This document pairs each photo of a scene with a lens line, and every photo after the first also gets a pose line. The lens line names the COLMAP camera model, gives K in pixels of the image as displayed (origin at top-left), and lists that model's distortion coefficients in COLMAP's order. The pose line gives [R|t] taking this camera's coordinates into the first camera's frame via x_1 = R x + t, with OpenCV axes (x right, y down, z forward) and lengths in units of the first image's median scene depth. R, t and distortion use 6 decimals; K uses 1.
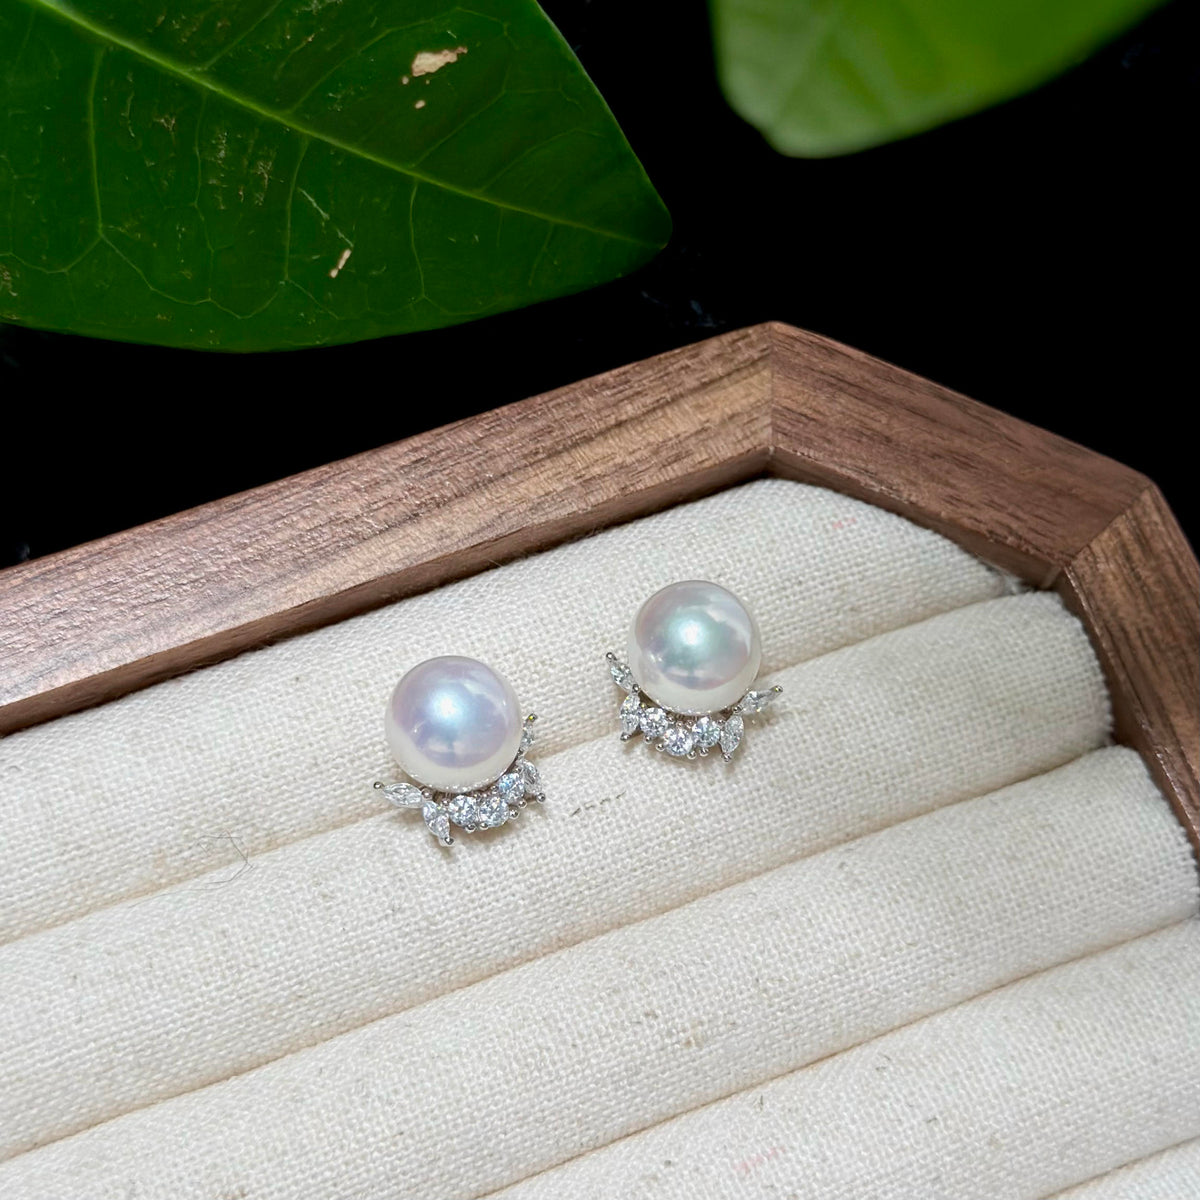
lens RADIAL K [[2696.1, 0, 618.5], [0, 2696.1, 574.8], [0, 0, 1]] dist [0.100541, -0.026201]
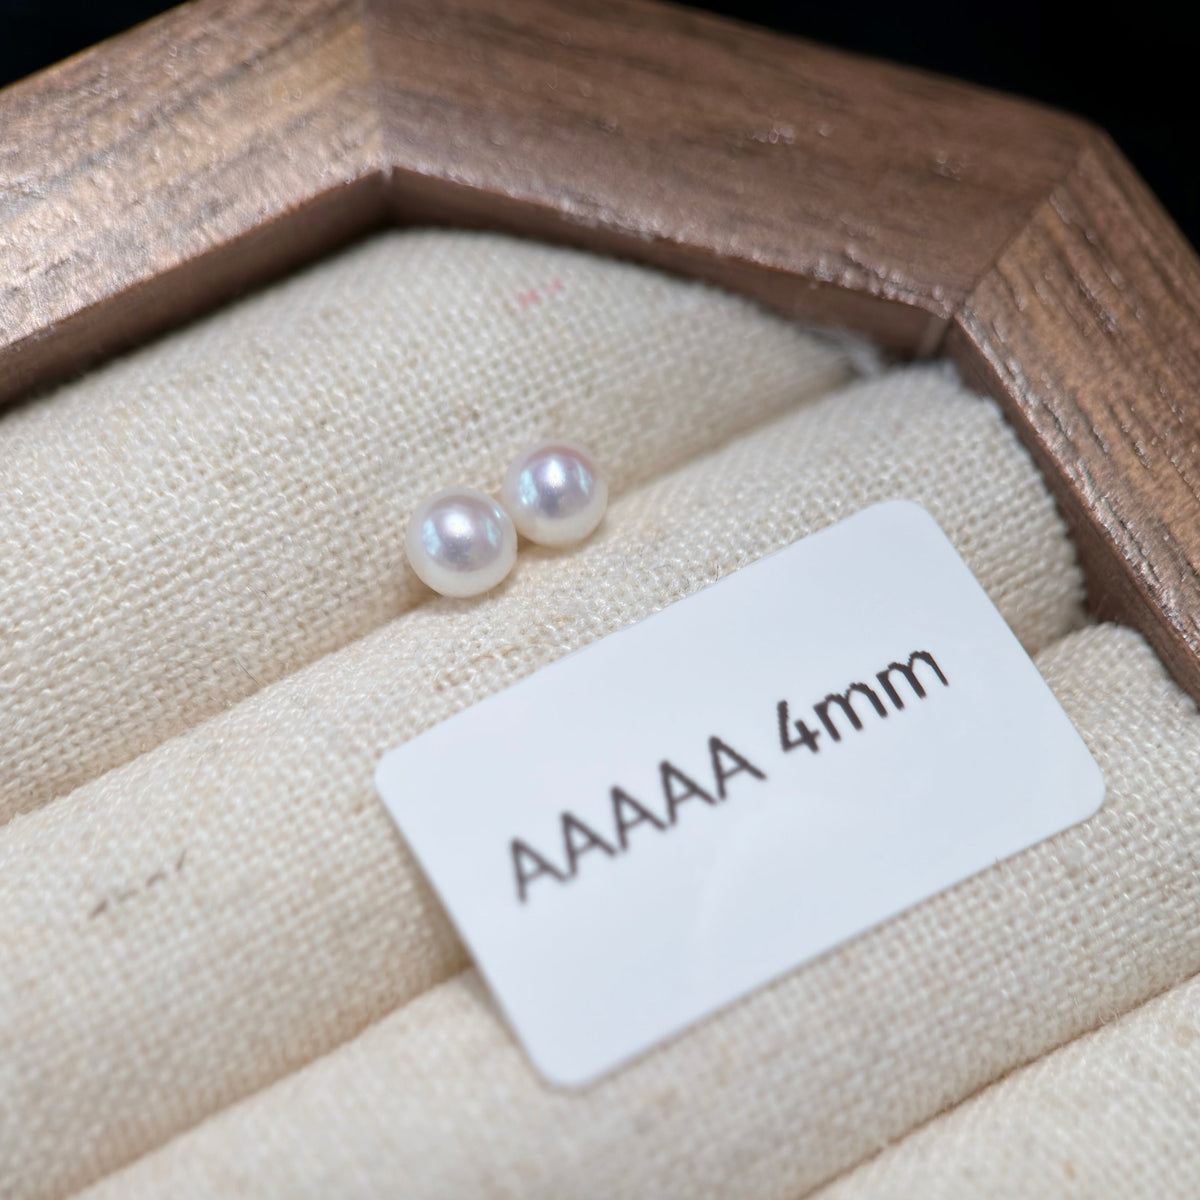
lens RADIAL K [[3548.2, 0, 594.8], [0, 3548.2, 602.4], [0, 0, 1]] dist [1.706822, -17.238877]
pose [[0.987660, -0.148853, 0.048687, 0.050369], [0.146789, 0.988209, 0.043541, 0.012369], [-0.054594, -0.035857, 0.997865, 0.280348]]
